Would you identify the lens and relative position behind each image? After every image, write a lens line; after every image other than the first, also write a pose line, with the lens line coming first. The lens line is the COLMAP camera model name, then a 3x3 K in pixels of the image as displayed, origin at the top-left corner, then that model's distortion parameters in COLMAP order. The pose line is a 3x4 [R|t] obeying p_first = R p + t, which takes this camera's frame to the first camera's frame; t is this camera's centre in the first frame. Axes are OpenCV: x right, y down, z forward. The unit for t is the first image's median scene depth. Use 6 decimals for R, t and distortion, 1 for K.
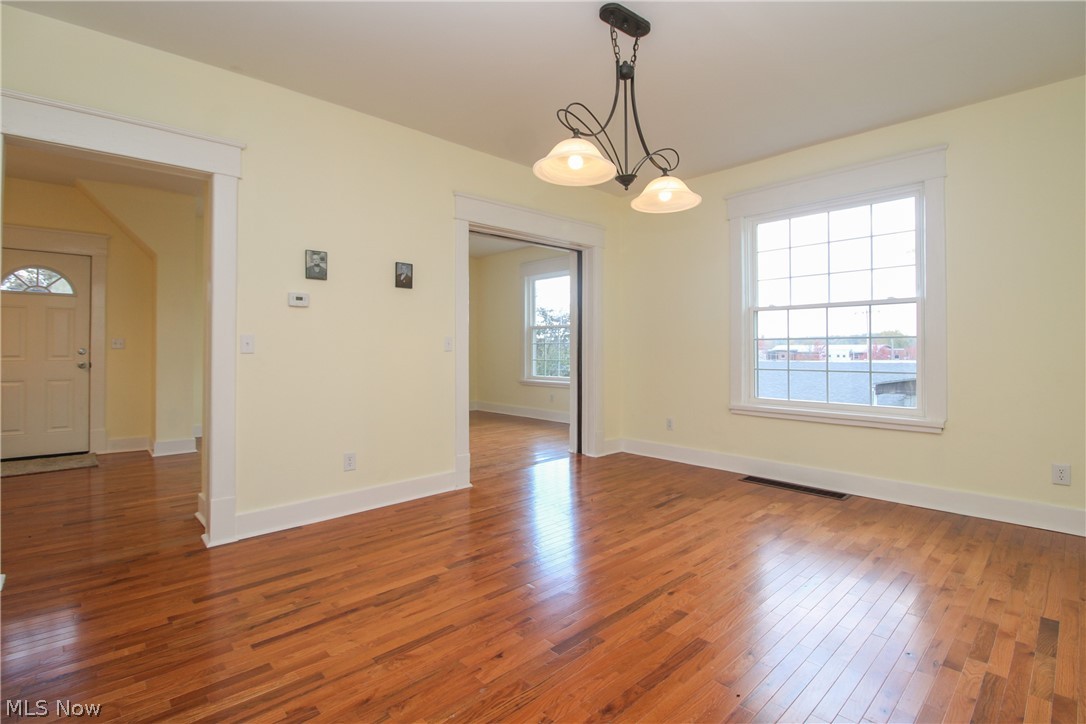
lens RADIAL K [[506.3, 0, 546.9], [0, 506.3, 346.2], [0, 0, 1]] dist [0.001376, -0.014103]
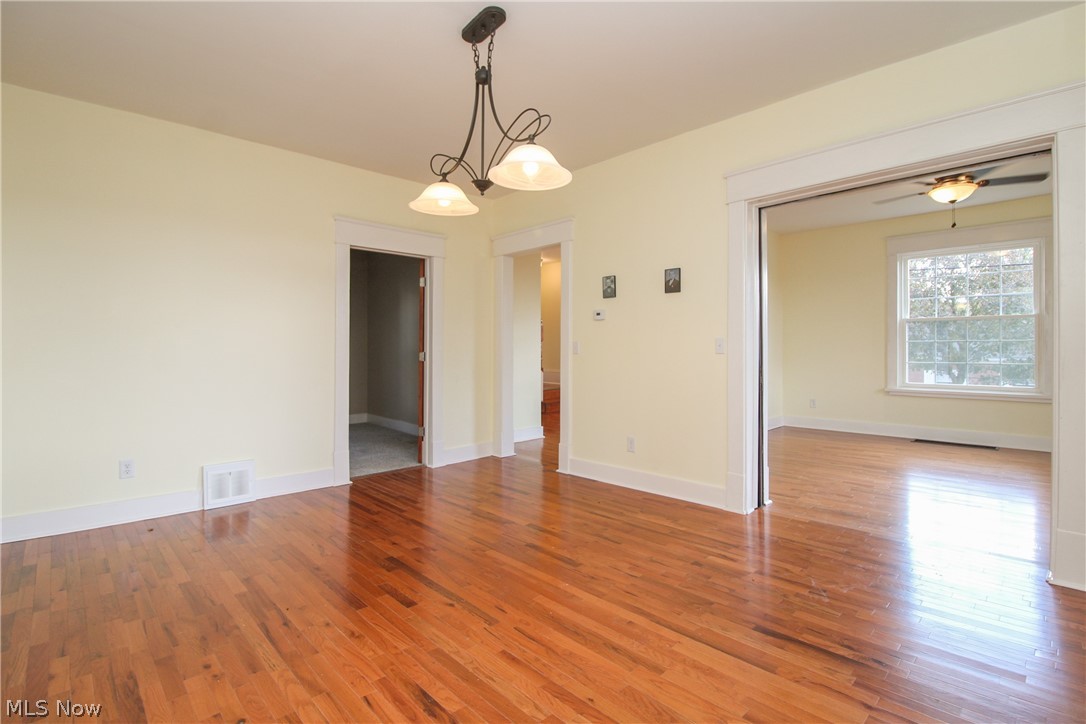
lens RADIAL K [[509.9, 0, 550.3], [0, 509.9, 344.6], [0, 0, 1]] dist [-0.011102, -0.000667]
pose [[0.022746, -0.005774, -0.999725, 0.878431], [0.007532, 0.999956, -0.005604, -0.004859], [0.999713, -0.007403, 0.022789, 0.835932]]
